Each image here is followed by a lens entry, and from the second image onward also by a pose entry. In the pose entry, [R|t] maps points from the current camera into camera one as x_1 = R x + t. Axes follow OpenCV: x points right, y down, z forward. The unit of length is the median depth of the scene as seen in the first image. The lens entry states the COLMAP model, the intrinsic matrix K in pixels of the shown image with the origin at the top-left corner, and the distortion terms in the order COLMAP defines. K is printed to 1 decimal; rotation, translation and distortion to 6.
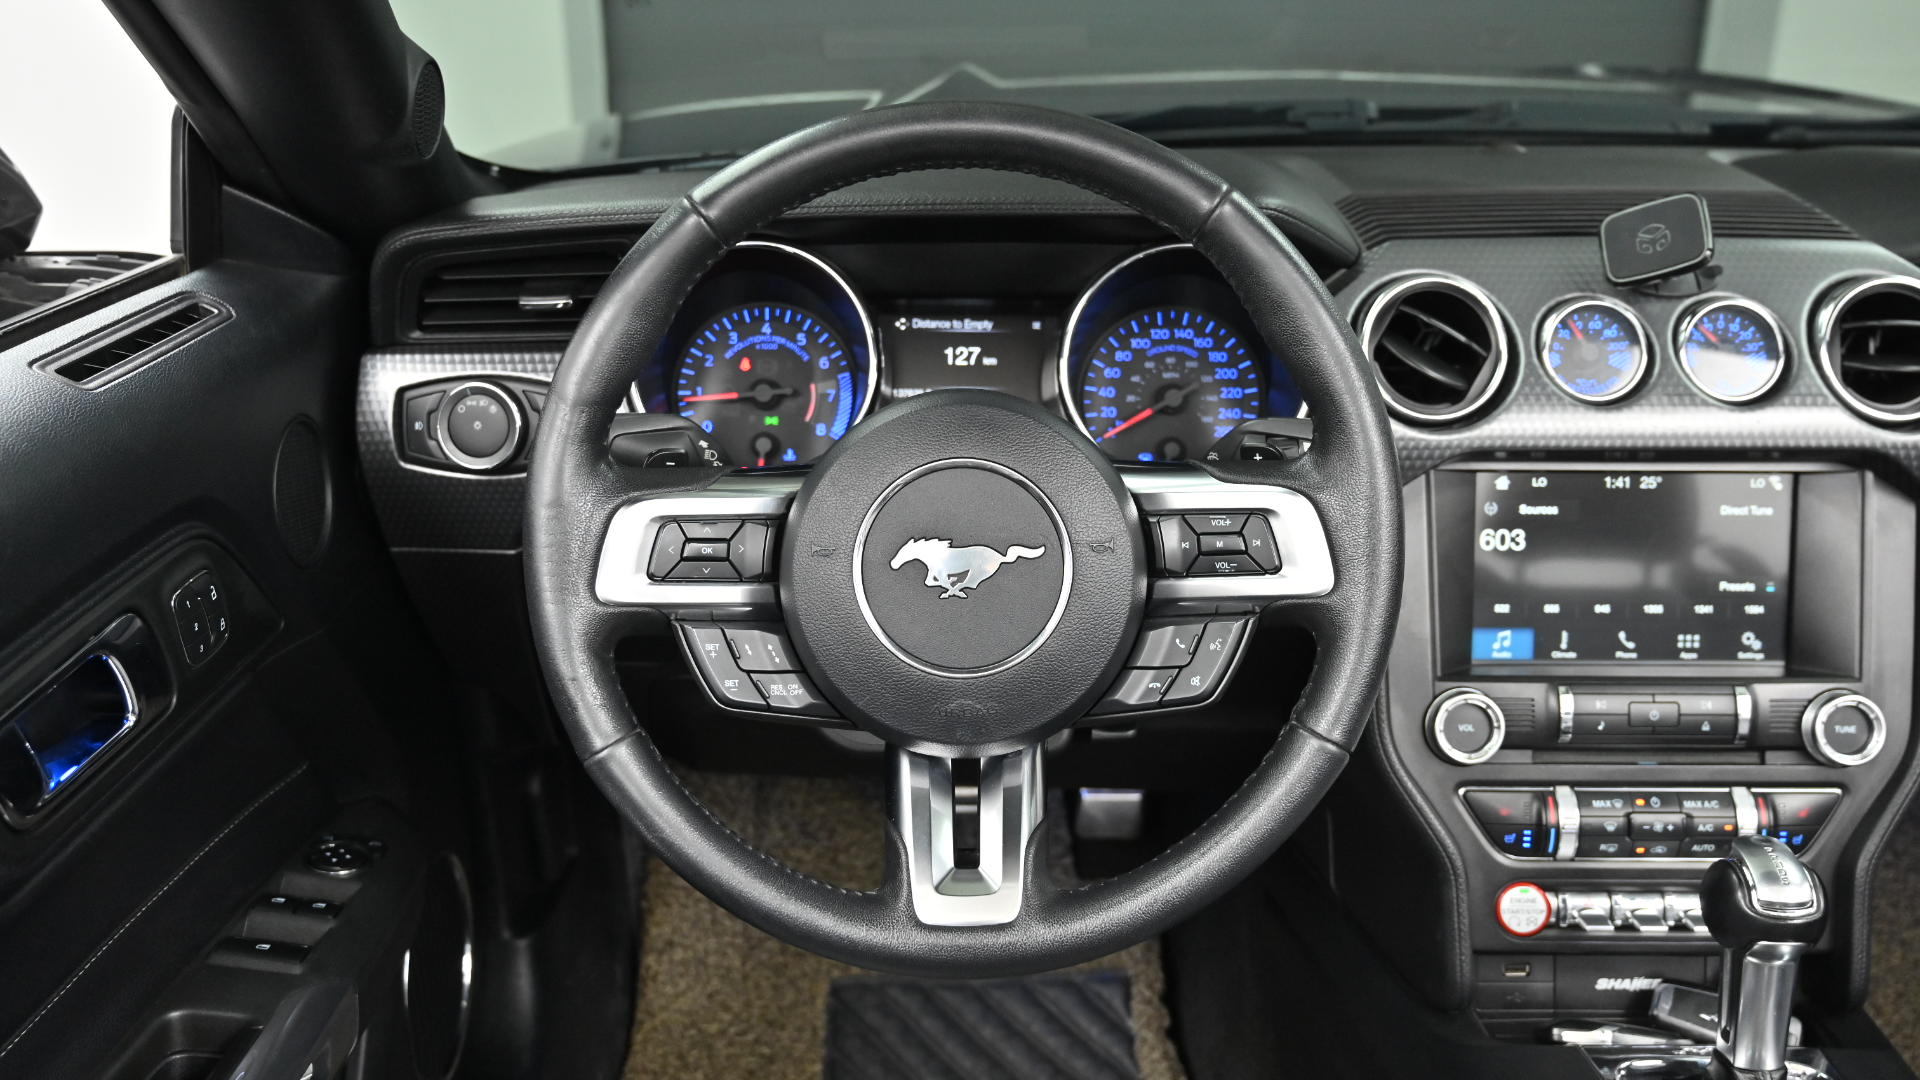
lens RADIAL K [[1631.9, 0, 964.1], [0, 1631.9, 534.1], [0, 0, 1]] dist [-0.016082, 0.002662]
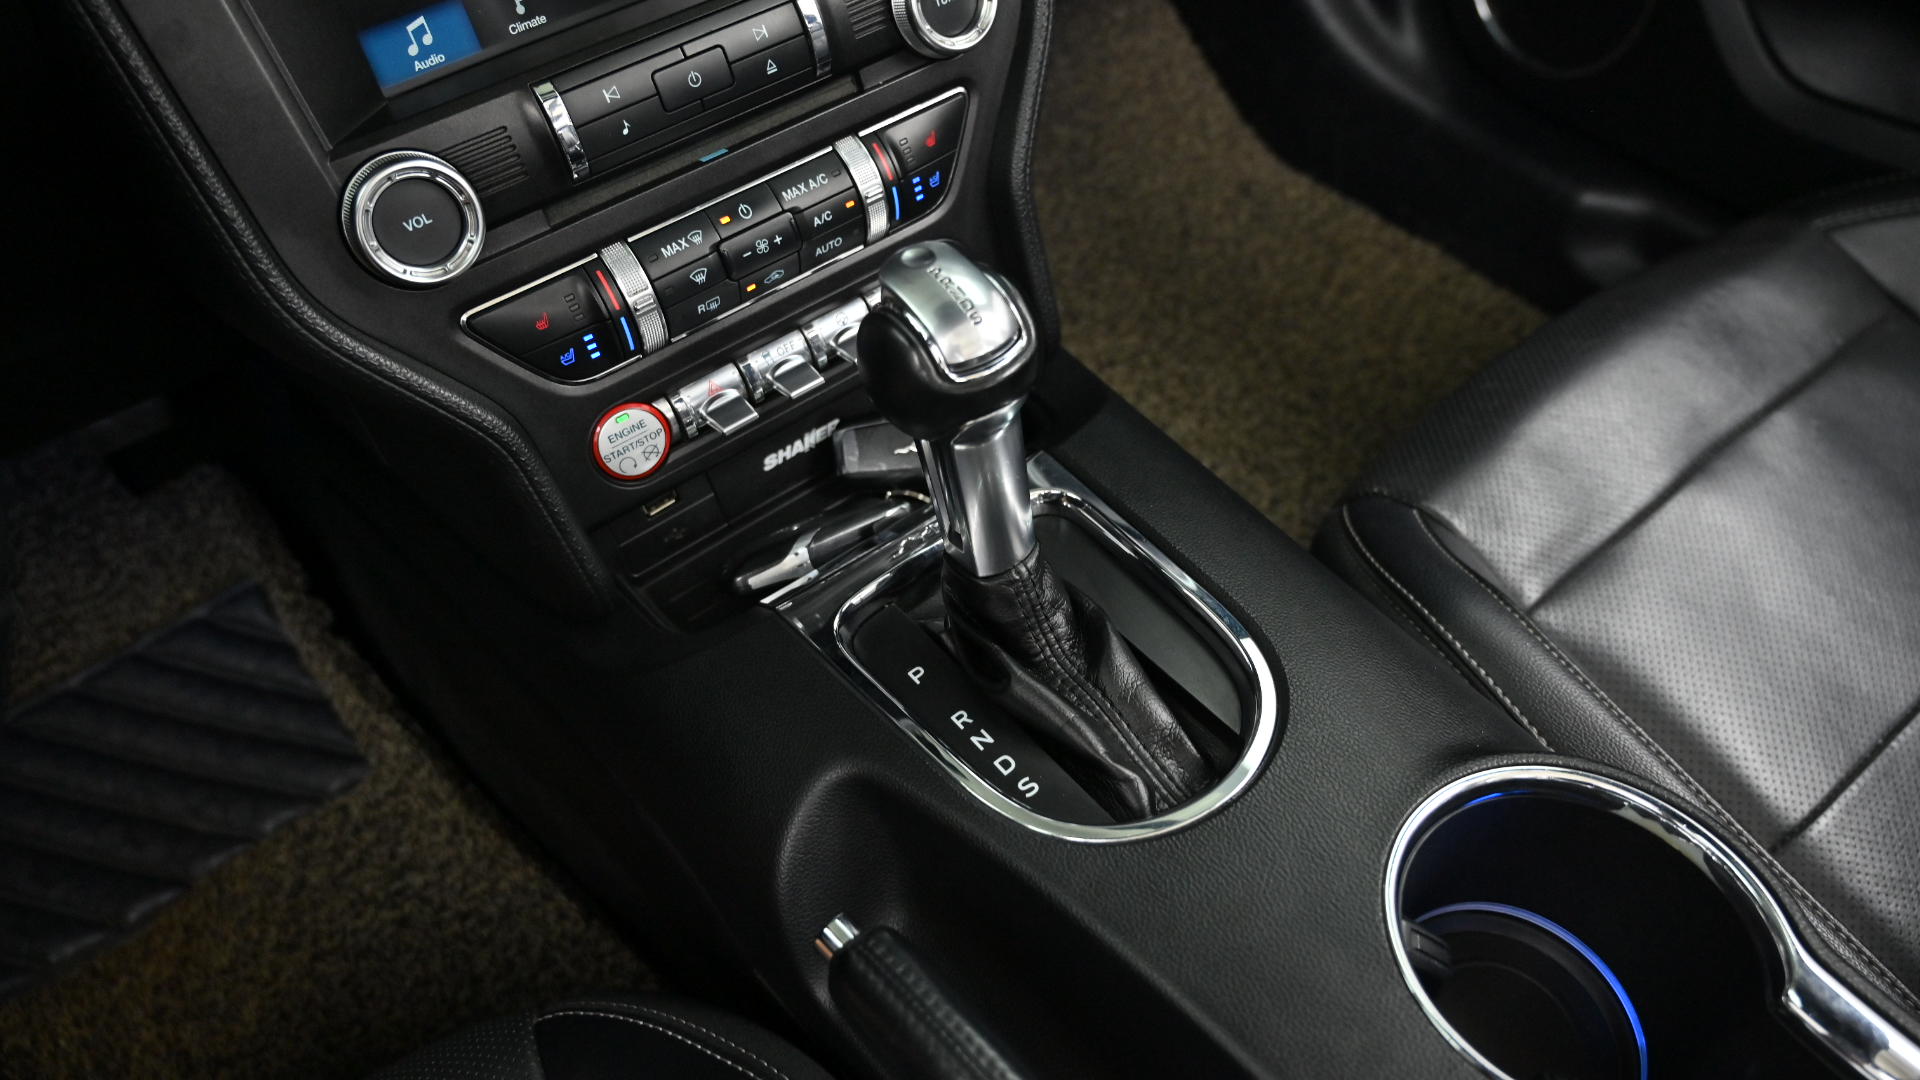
lens RADIAL K [[1286.4, 0, 952.4], [0, 1286.4, 536.2], [0, 0, 1]] dist [-0.010822, 0.007166]
pose [[0.795837, -0.491288, 0.353948, 0.243605], [0.266402, 0.809020, 0.523944, 0.021593], [-0.543758, -0.322681, 0.774728, 0.510385]]
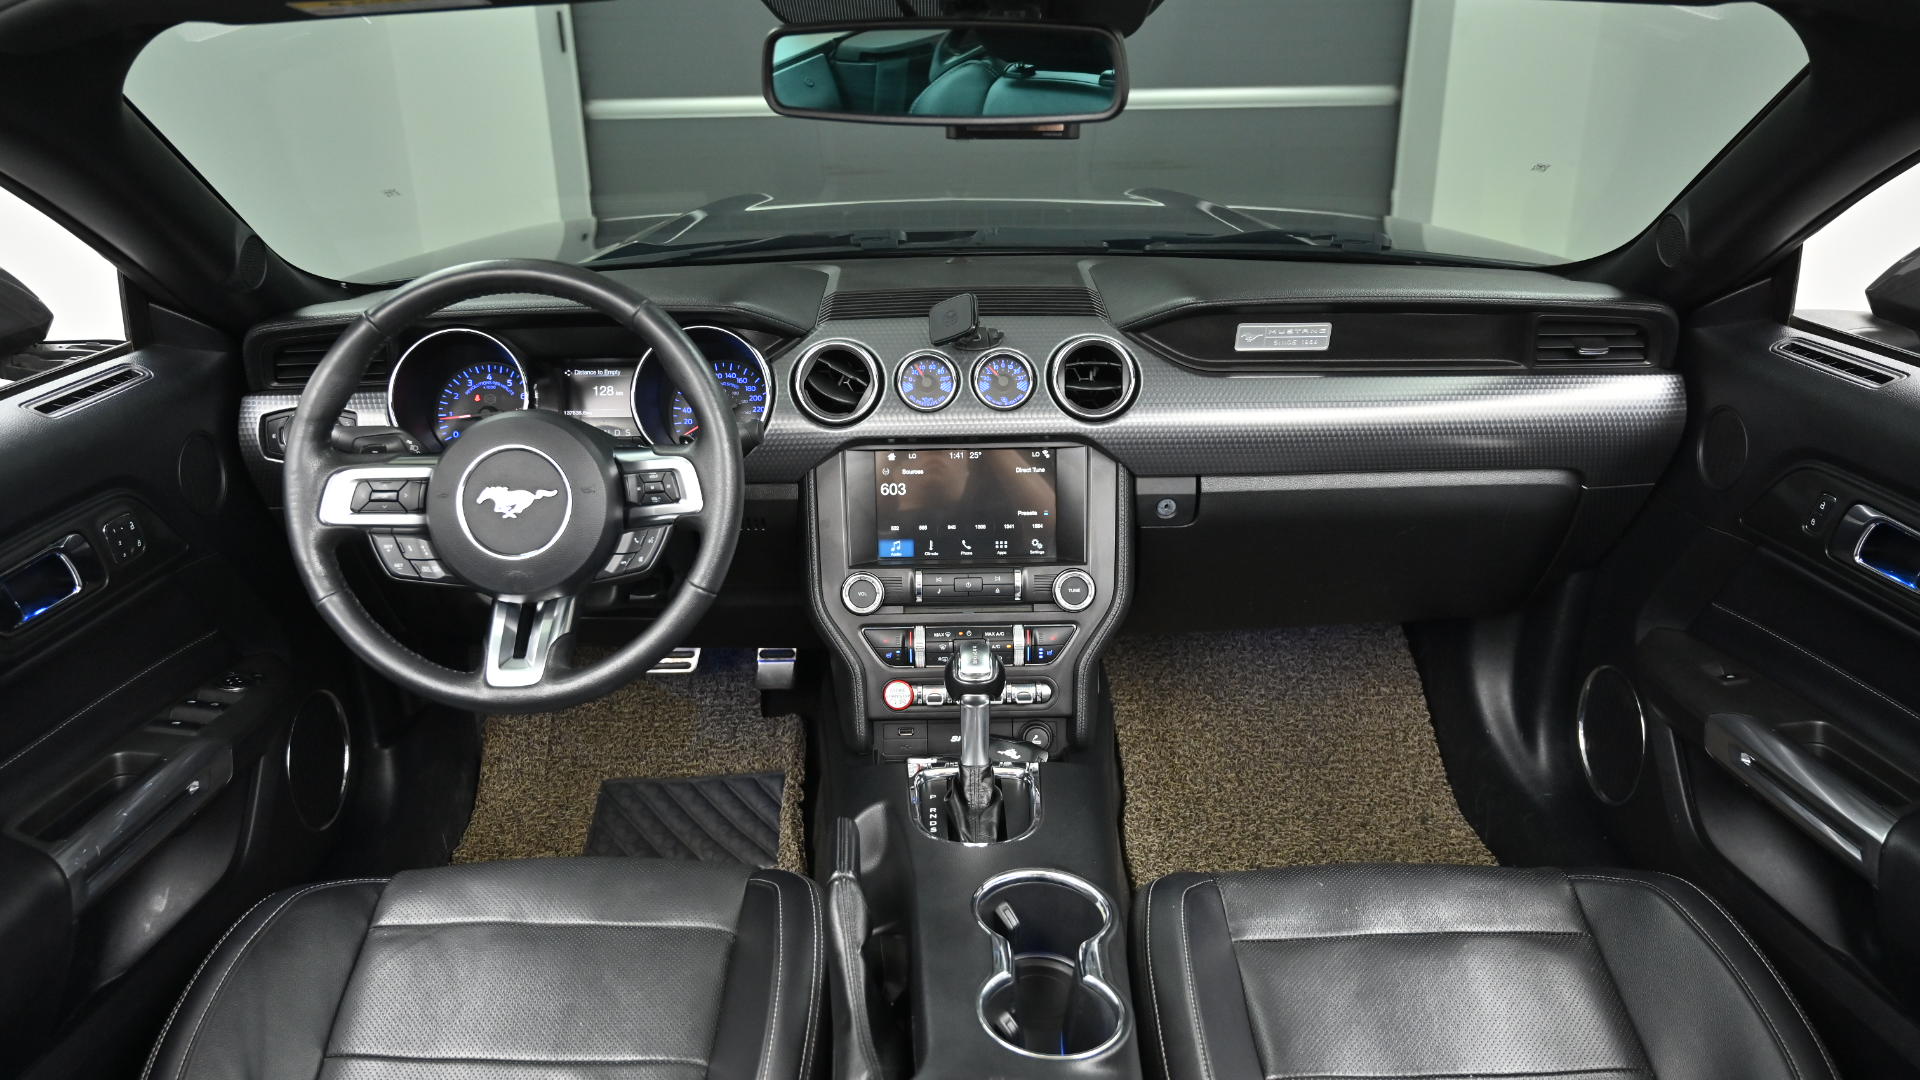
lens RADIAL K [[1286.4, 0, 962.7], [0, 1286.4, 535.1], [0, 0, 1]] dist [-0.010822, 0.007166]
pose [[0.999704, -0.019483, 0.014580, 0.399188], [0.019391, 0.999791, 0.006439, 0.047599], [-0.014702, -0.006155, 0.999873, -0.412212]]
